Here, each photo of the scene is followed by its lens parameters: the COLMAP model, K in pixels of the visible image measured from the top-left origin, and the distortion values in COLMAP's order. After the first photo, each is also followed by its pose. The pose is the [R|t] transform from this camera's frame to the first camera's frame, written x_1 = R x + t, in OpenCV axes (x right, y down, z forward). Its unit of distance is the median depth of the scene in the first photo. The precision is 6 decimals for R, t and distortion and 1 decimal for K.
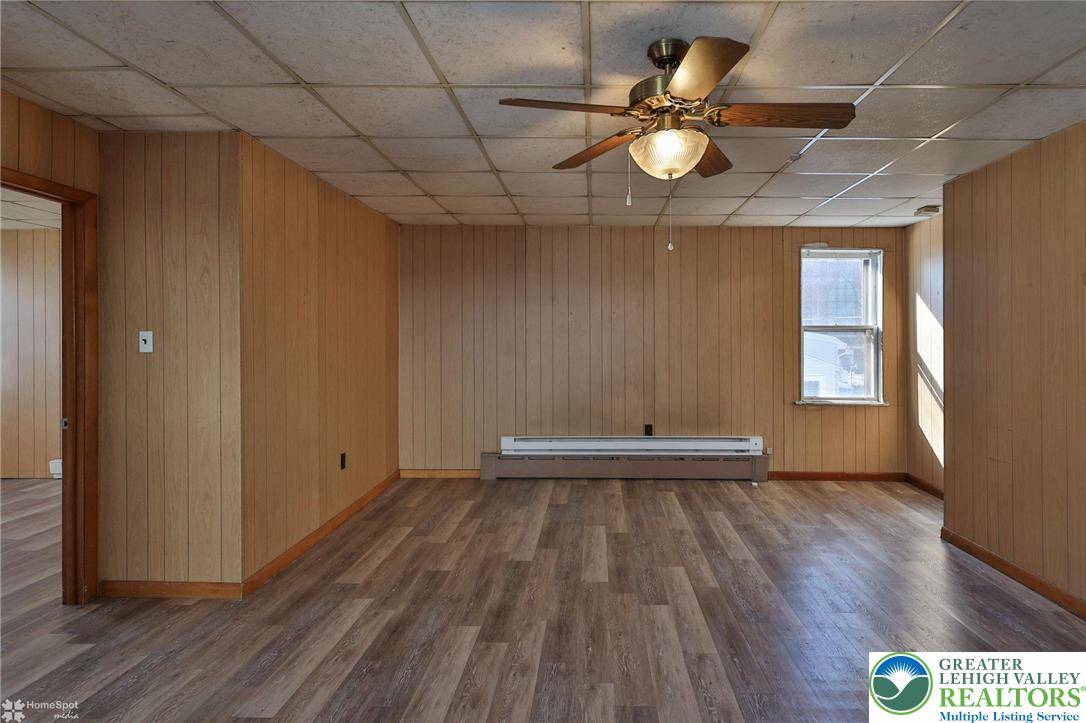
lens RADIAL K [[580.6, 0, 592.3], [0, 580.6, 341.9], [0, 0, 1]] dist [-0.000981, -0.000117]
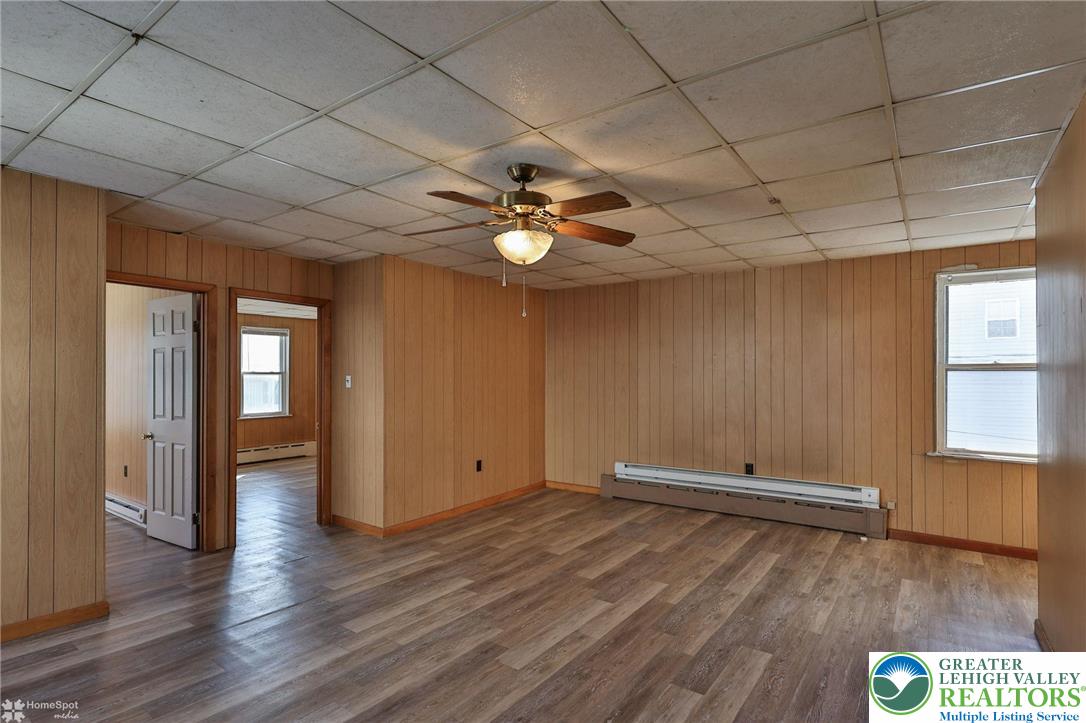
lens RADIAL K [[554.9, 0, 527.9], [0, 554.9, 373.0], [0, 0, 1]] dist [-0.001482, 0.000030]
pose [[0.806159, -0.004868, -0.591679, 0.364875], [-0.002191, 0.999935, -0.011213, -0.004607], [0.591695, 0.010336, 0.806095, -0.016322]]
